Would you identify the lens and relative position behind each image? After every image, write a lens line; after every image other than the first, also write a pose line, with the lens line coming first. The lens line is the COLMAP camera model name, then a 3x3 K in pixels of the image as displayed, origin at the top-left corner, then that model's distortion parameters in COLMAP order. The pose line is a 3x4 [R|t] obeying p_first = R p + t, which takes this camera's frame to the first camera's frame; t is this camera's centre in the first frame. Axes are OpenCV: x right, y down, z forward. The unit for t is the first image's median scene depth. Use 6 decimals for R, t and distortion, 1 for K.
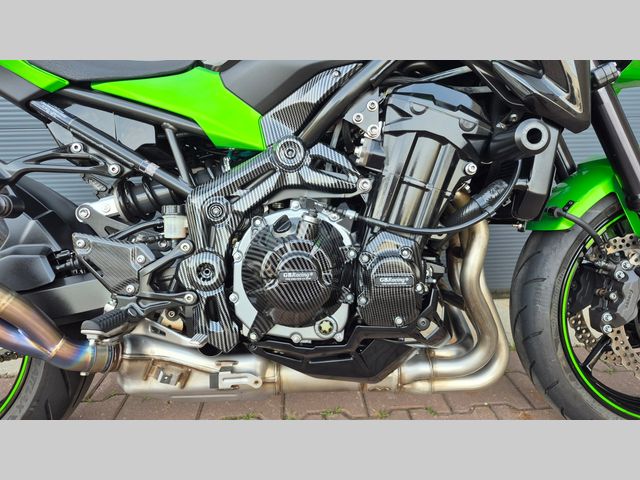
lens RADIAL K [[428.0, 0, 317.7], [0, 428.0, 234.6], [0, 0, 1]] dist [0.025208, -0.030524]
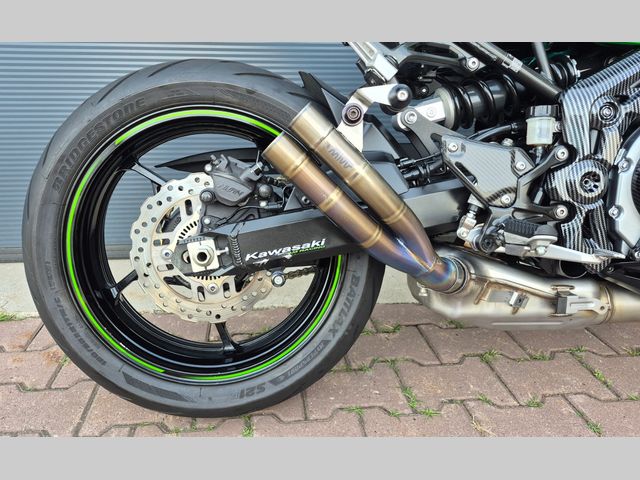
lens RADIAL K [[481.8, 0, 337.2], [0, 481.8, 217.9], [0, 0, 1]] dist [0.035583, -0.019835]
pose [[0.999897, 0.014199, -0.001993, -0.734677], [-0.013984, 0.996450, 0.083018, 0.080093], [0.003165, -0.082981, 0.996546, -0.009457]]
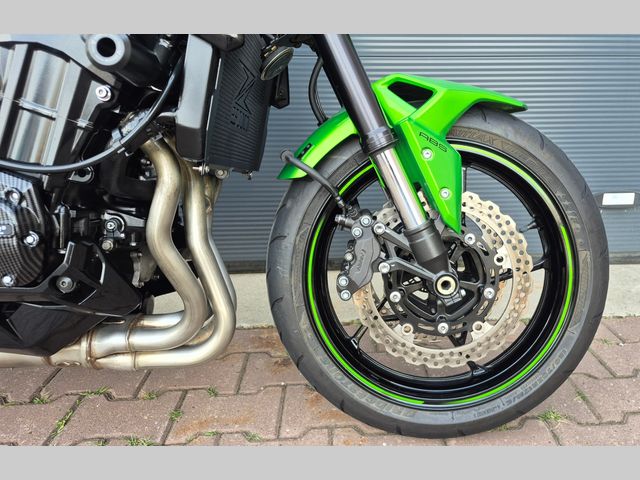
lens RADIAL K [[481.8, 0, 323.4], [0, 481.8, 227.5], [0, 0, 1]] dist [0.035583, -0.019835]
pose [[0.999581, 0.014336, 0.025132, 0.670529], [-0.015628, 0.998525, 0.051999, 0.039812], [-0.024349, -0.052370, 0.998331, 0.059047]]
